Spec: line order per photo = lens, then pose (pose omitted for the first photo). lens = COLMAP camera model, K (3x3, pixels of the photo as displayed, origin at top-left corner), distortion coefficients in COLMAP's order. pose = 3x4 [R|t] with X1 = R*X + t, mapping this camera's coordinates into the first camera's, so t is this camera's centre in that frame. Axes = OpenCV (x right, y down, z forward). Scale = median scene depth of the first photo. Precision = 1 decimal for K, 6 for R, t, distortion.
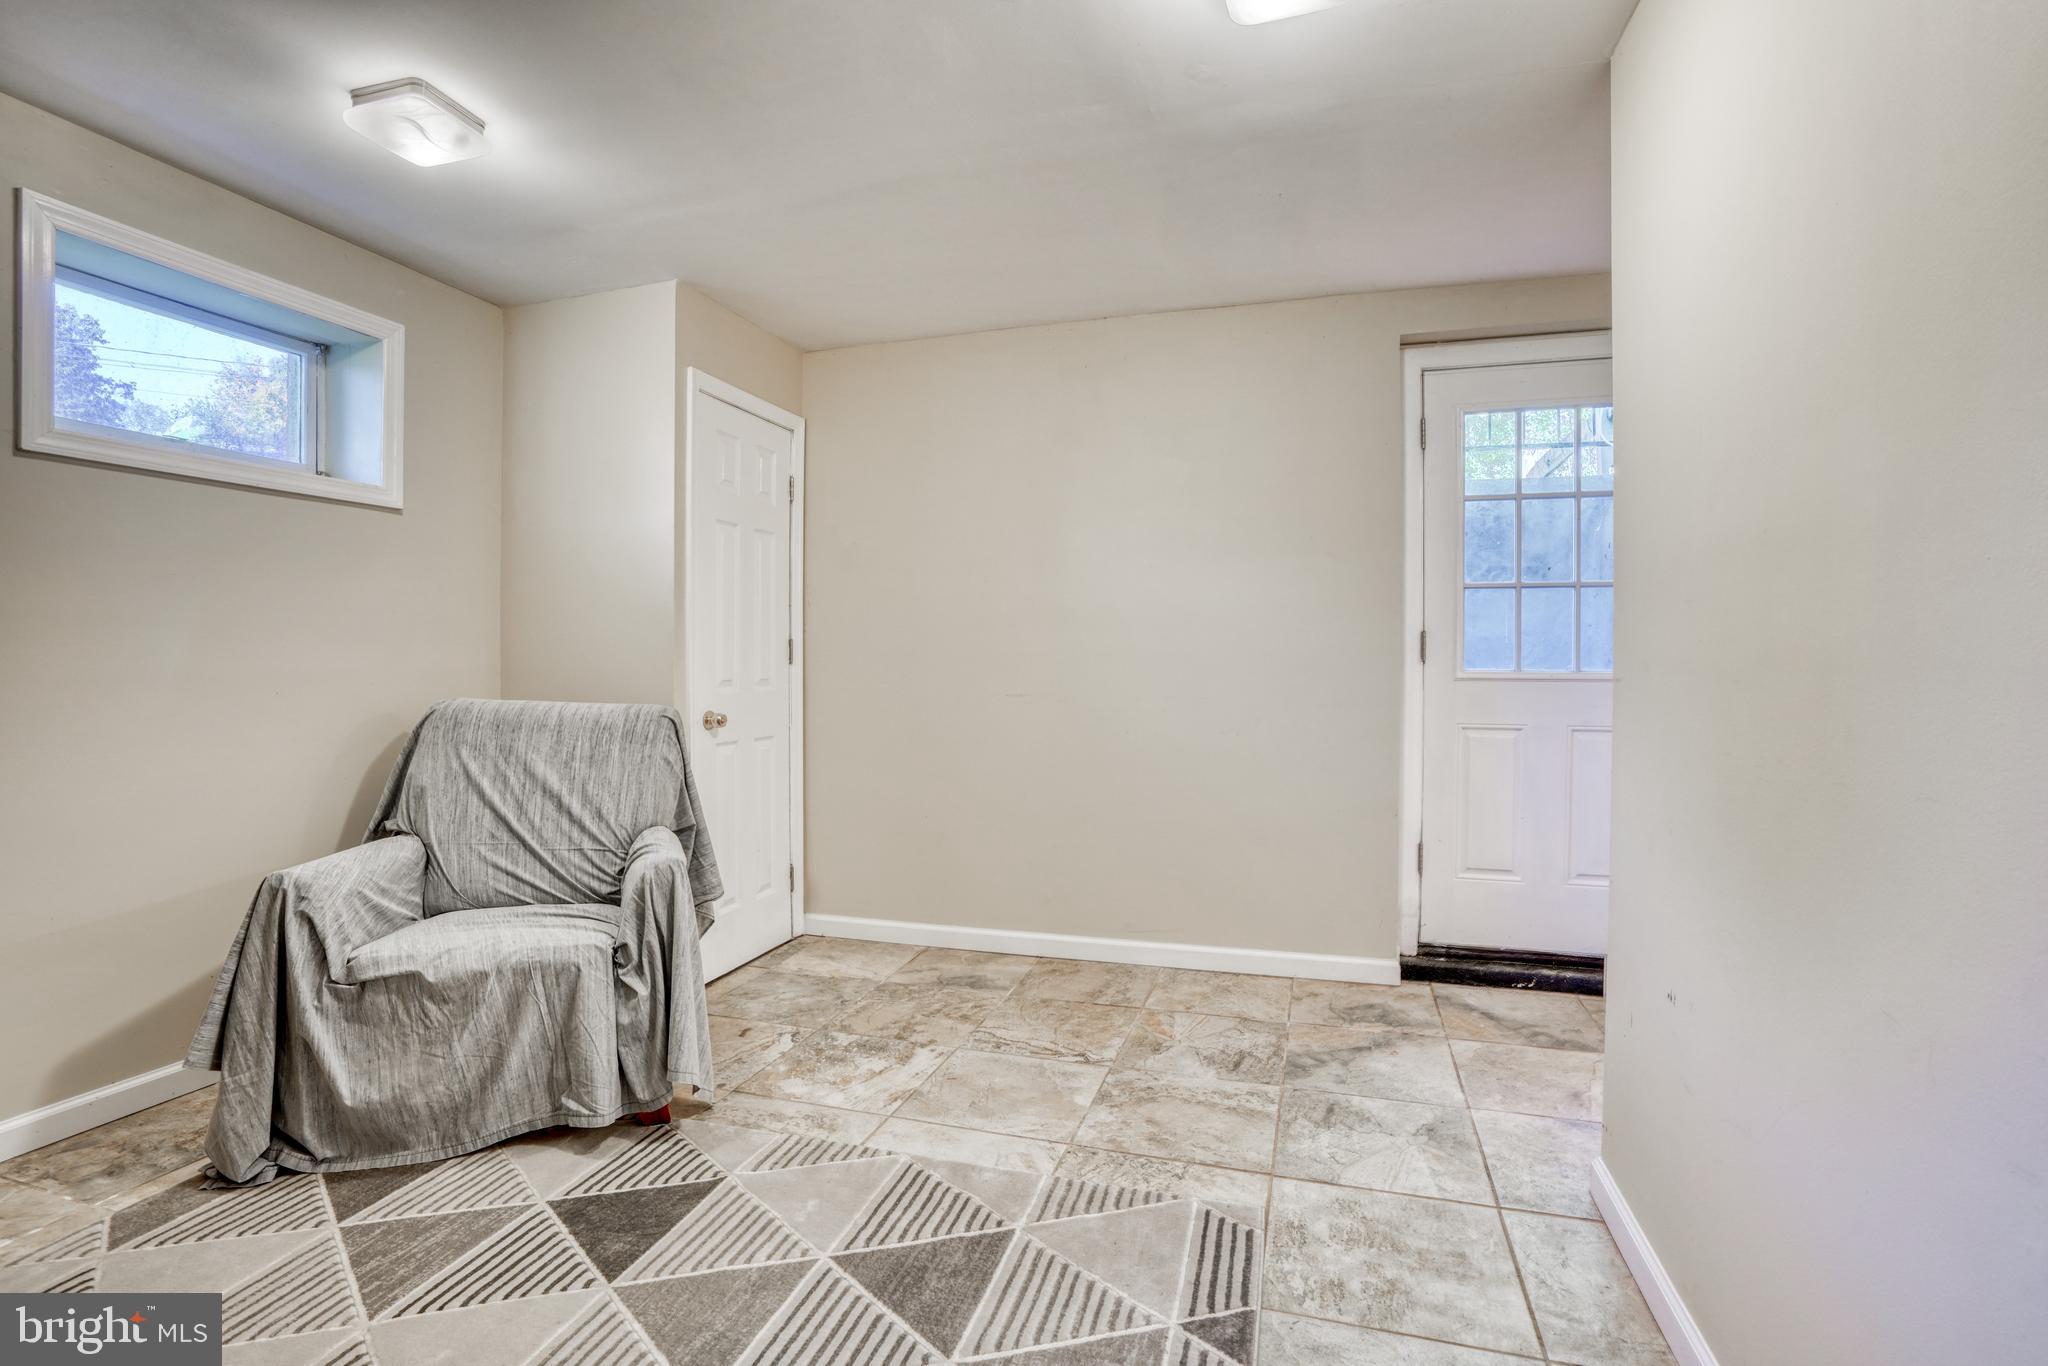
lens RADIAL K [[961.7, 0, 1021.3], [0, 961.7, 690.0], [0, 0, 1]] dist [-0.070072, 0.029184]
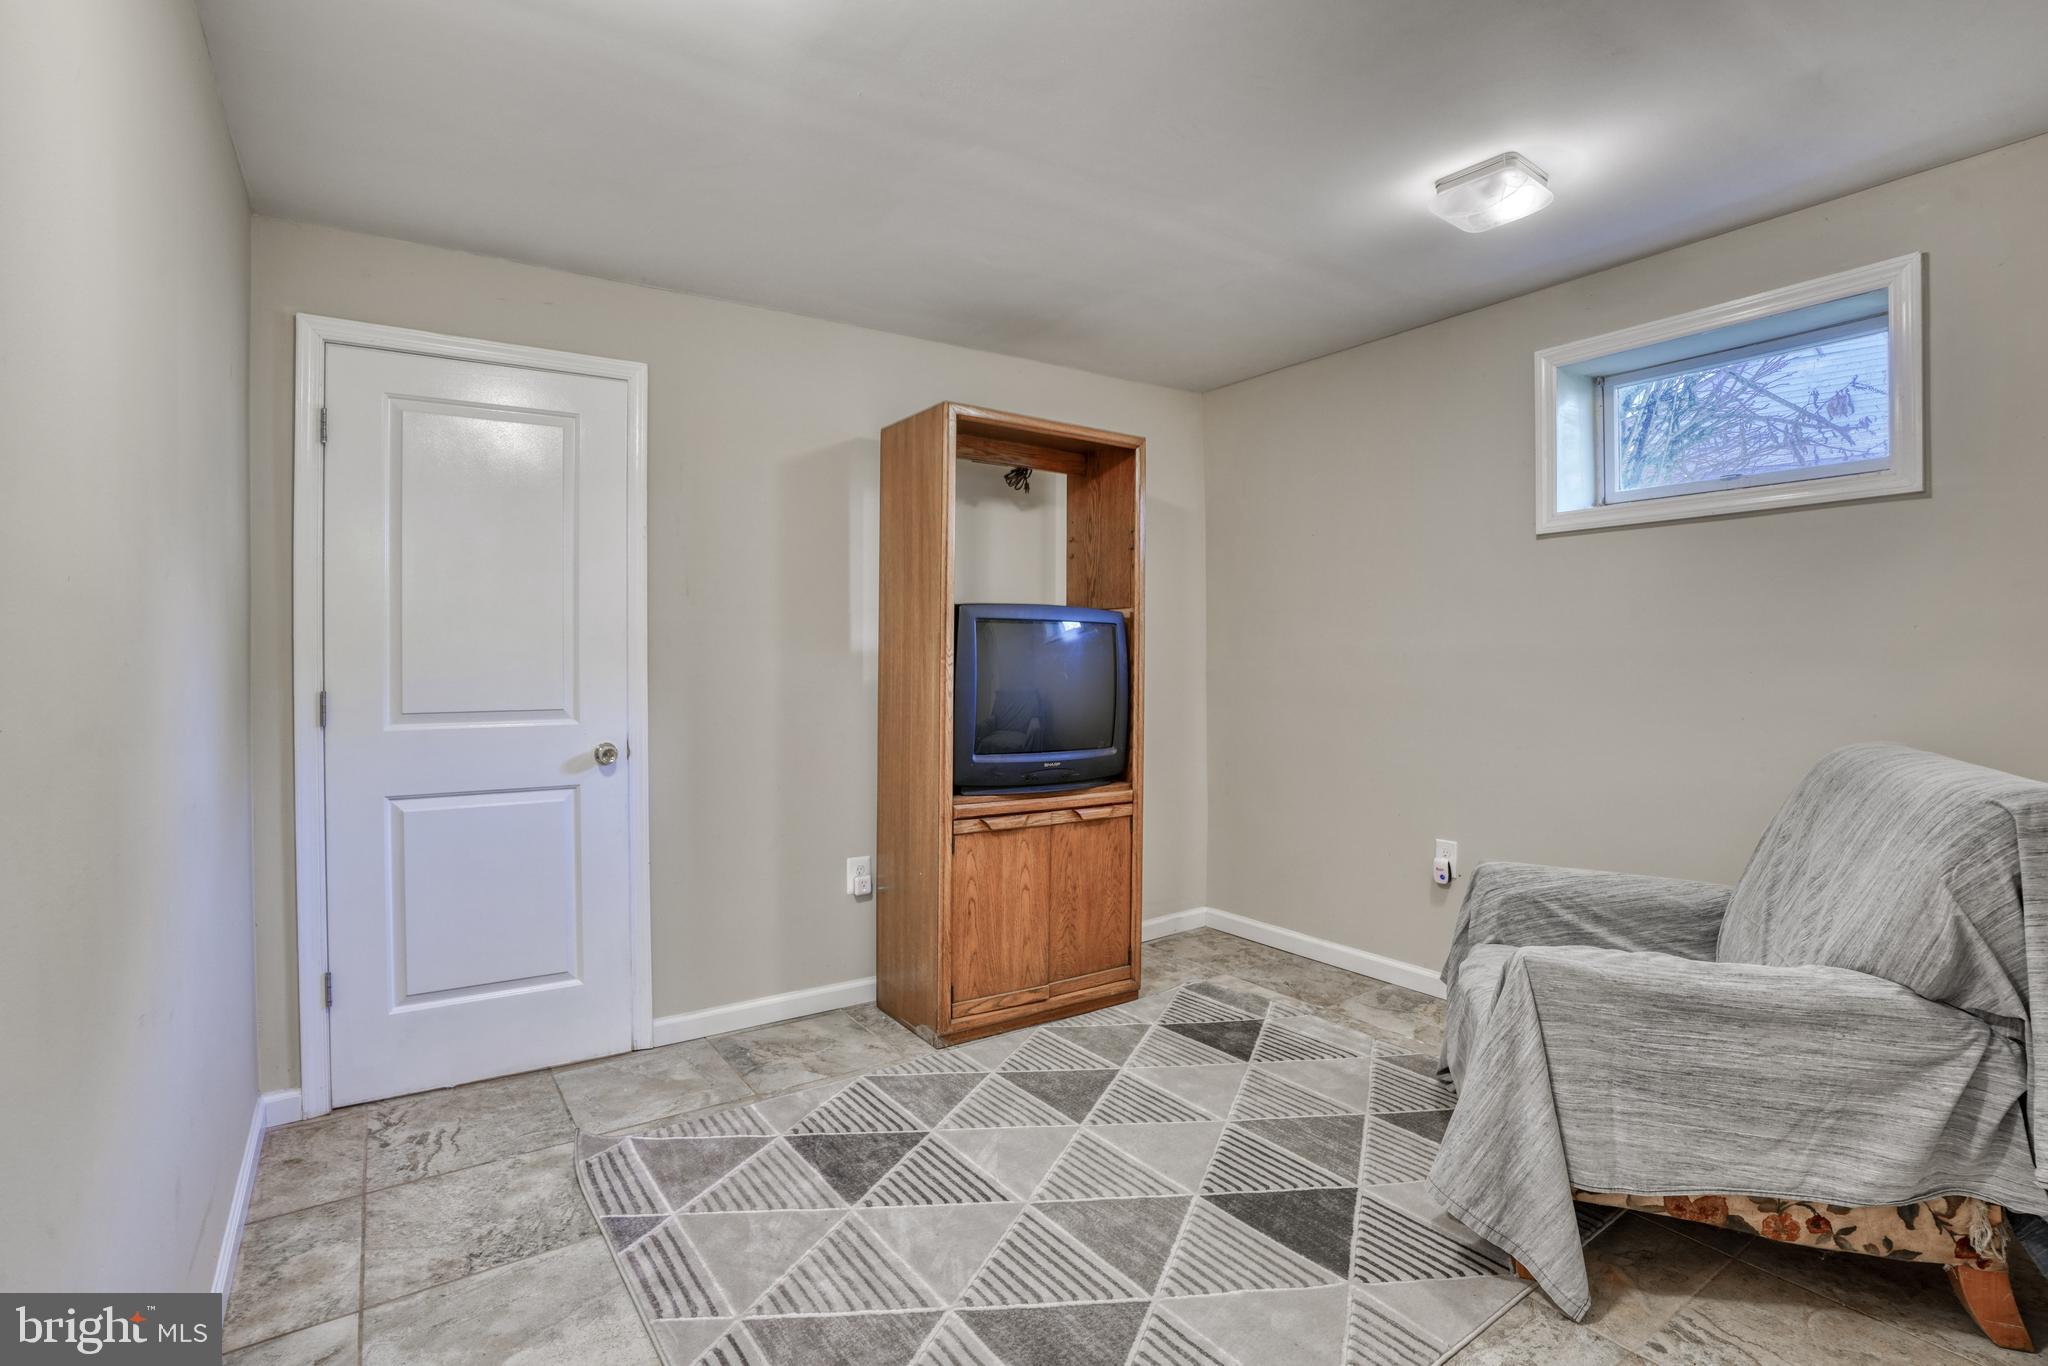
lens RADIAL K [[957.1, 0, 1009.4], [0, 957.1, 666.5], [0, 0, 1]] dist [-0.057180, 0.020465]
pose [[-0.620340, 0.006293, -0.784308, 0.439679], [-0.018658, 0.999566, 0.022777, -0.058166], [0.784111, 0.028763, -0.619954, 0.985854]]
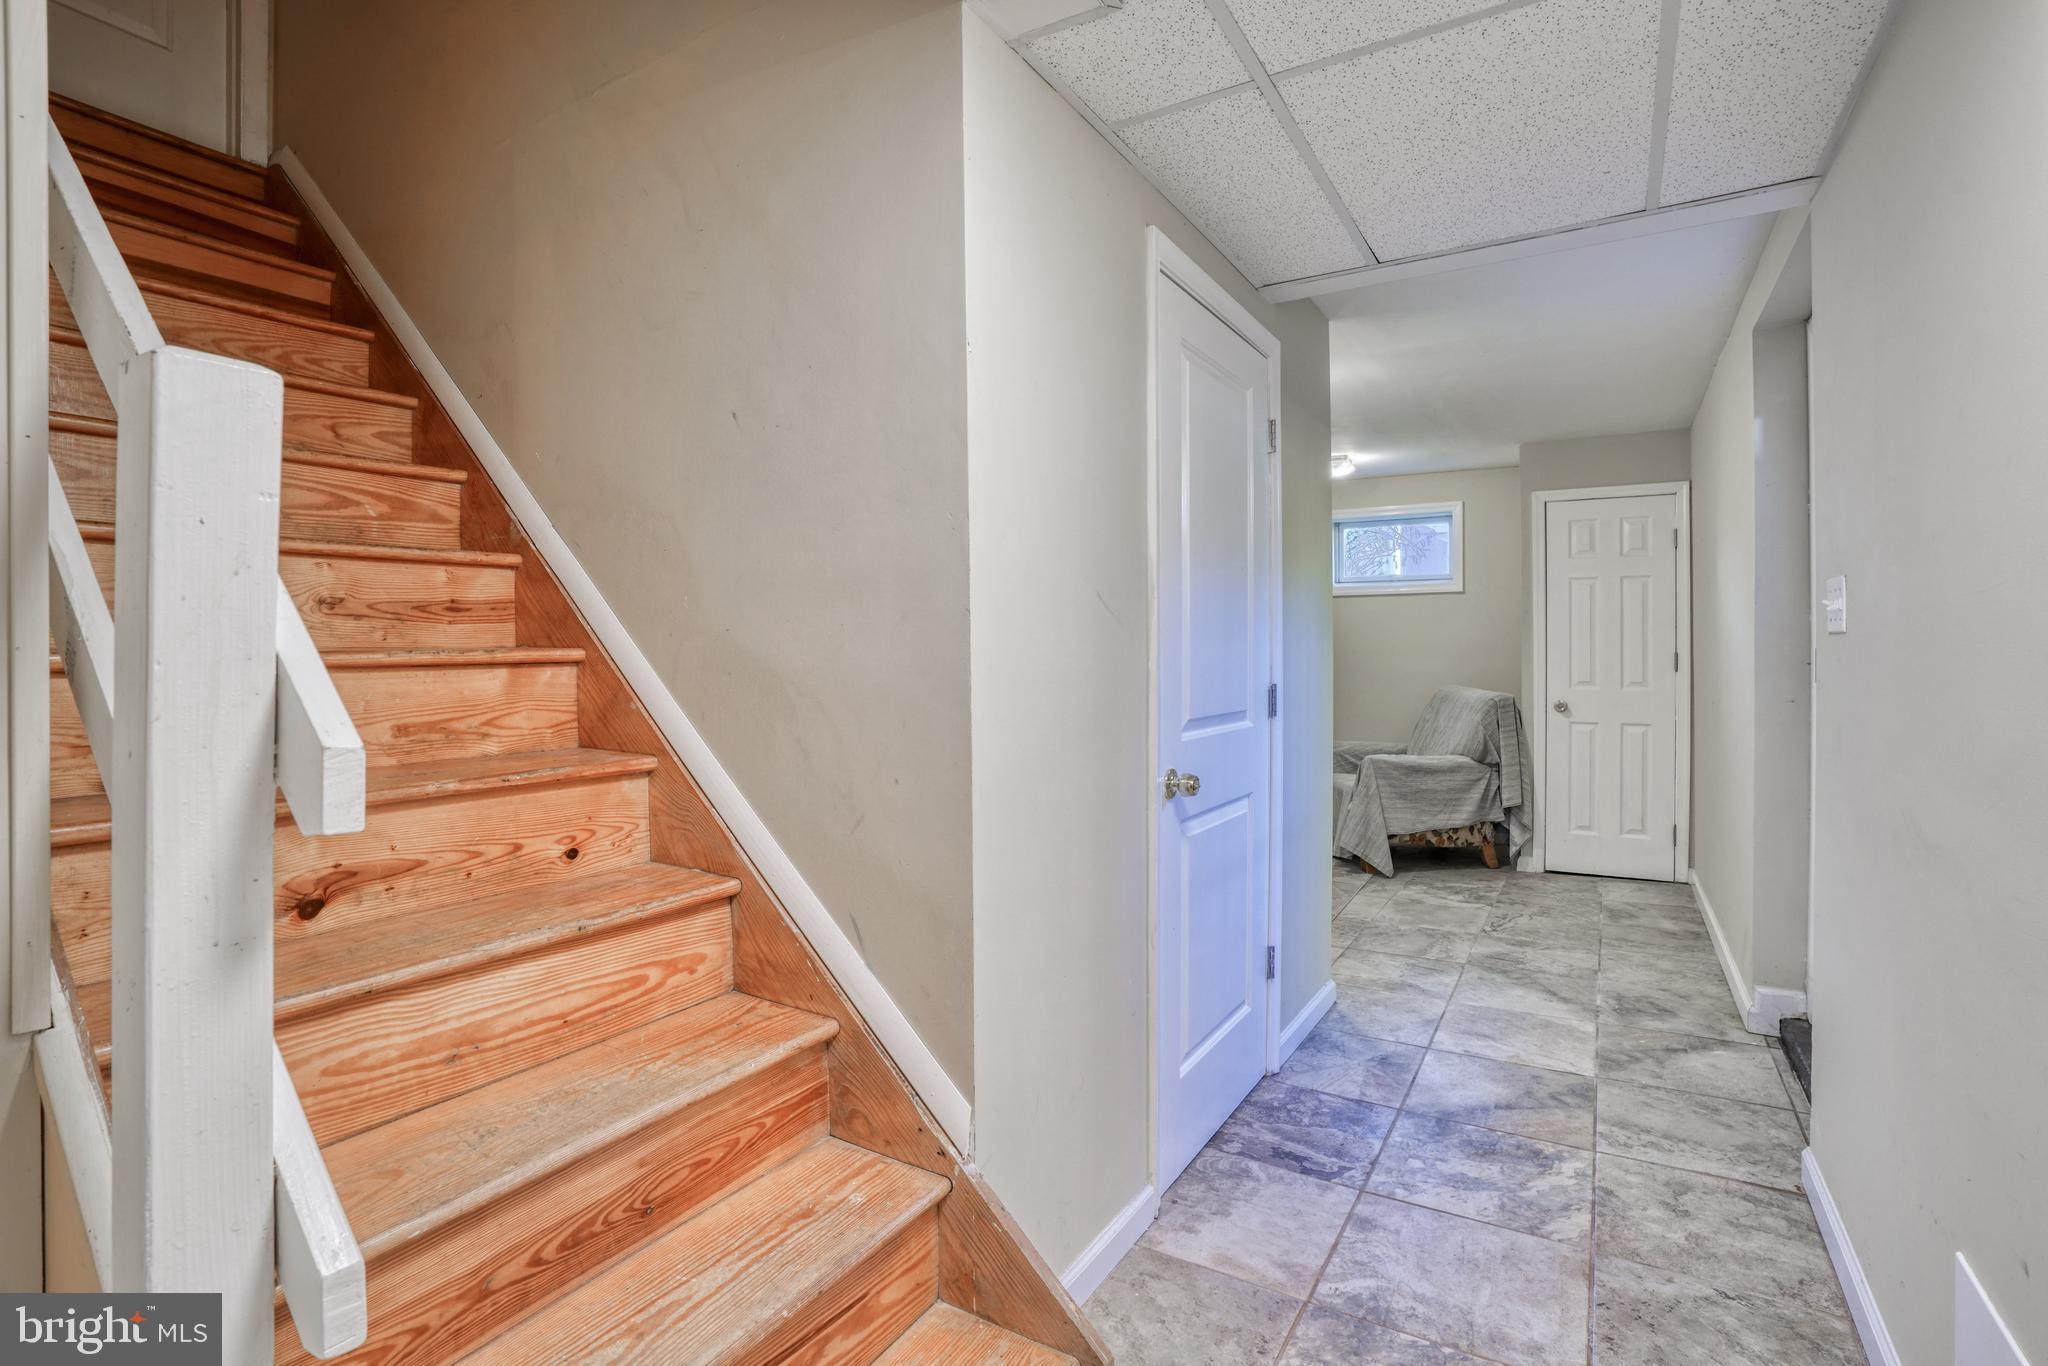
lens RADIAL K [[966.4, 0, 1002.5], [0, 966.4, 662.1], [0, 0, 1]] dist [-0.068842, 0.022905]
pose [[-0.262799, 0.010831, -0.964790, 1.787774], [-0.024187, 0.999549, 0.017810, -0.056274], [0.964547, 0.028016, -0.262419, 0.644865]]
